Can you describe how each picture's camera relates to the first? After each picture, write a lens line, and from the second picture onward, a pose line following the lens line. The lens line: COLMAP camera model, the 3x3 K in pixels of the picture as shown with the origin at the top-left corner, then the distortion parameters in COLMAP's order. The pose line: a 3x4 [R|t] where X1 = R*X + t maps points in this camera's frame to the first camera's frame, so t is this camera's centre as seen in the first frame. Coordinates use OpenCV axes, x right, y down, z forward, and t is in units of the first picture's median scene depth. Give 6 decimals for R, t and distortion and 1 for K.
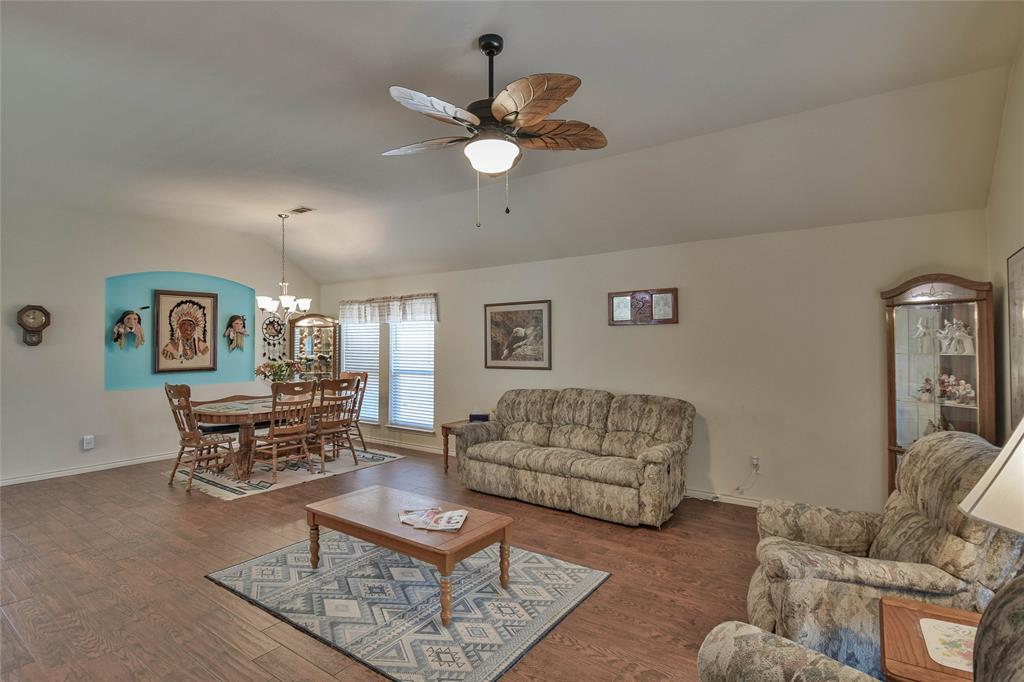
lens RADIAL K [[509.7, 0, 509.8], [0, 509.7, 334.8], [0, 0, 1]] dist [0.026879, -0.039701]
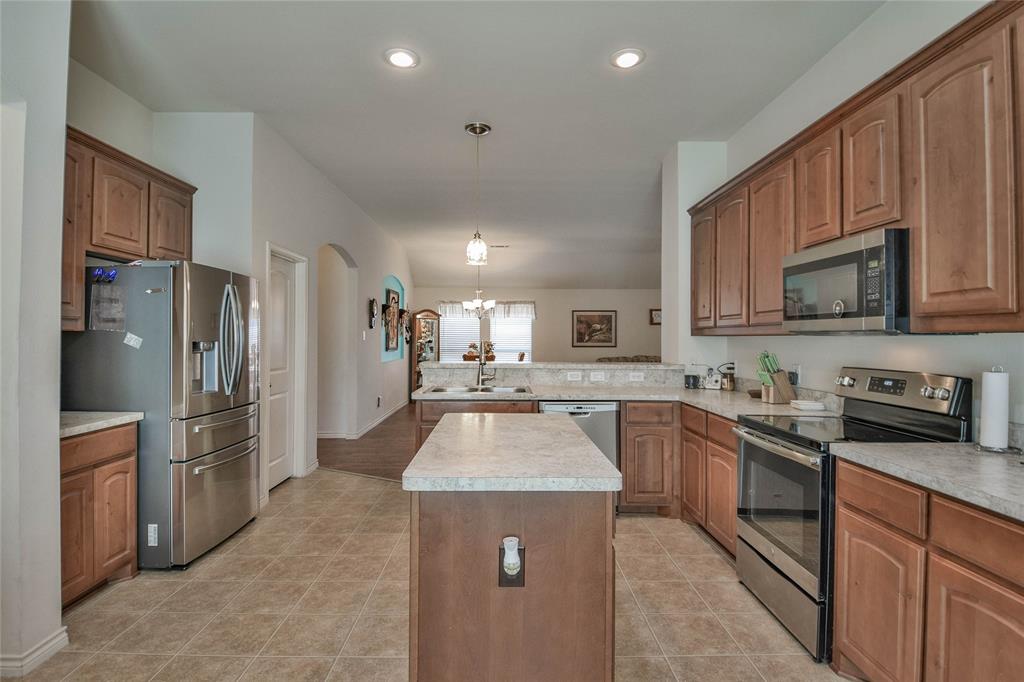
lens RADIAL K [[506.7, 0, 506.8], [0, 506.7, 332.3], [0, 0, 1]] dist [0.030998, -0.038044]
pose [[0.806648, 0.016513, 0.590801, -1.257044], [-0.019785, 0.999804, -0.000932, 0.021566], [-0.590700, -0.010937, 0.806817, -0.262319]]
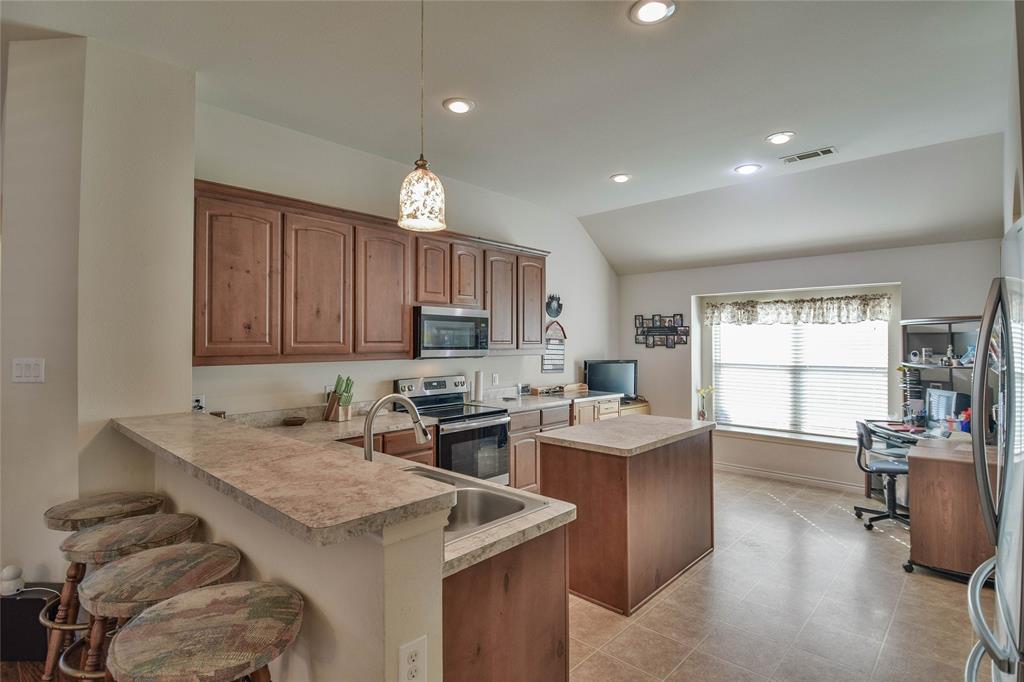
lens RADIAL K [[509.7, 0, 509.8], [0, 509.7, 334.8], [0, 0, 1]] dist [0.026879, -0.039701]
pose [[-0.991869, 0.010833, 0.126799, -0.987810], [0.006768, 0.999451, -0.032447, 0.008430], [-0.127081, -0.031325, -0.991398, 0.595107]]
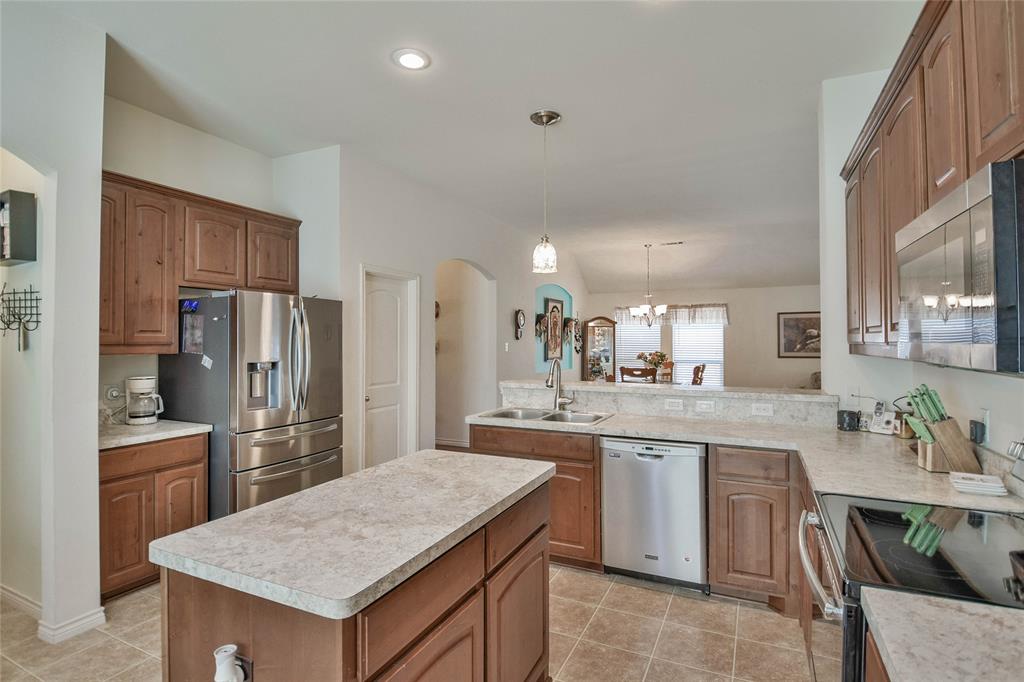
lens RADIAL K [[509.7, 0, 509.8], [0, 509.7, 334.8], [0, 0, 1]] dist [0.026879, -0.039701]
pose [[0.984153, 0.006969, 0.177186, -1.041632], [-0.007641, 0.999966, 0.003113, 0.002882], [-0.177158, -0.004417, 0.984173, -0.271041]]
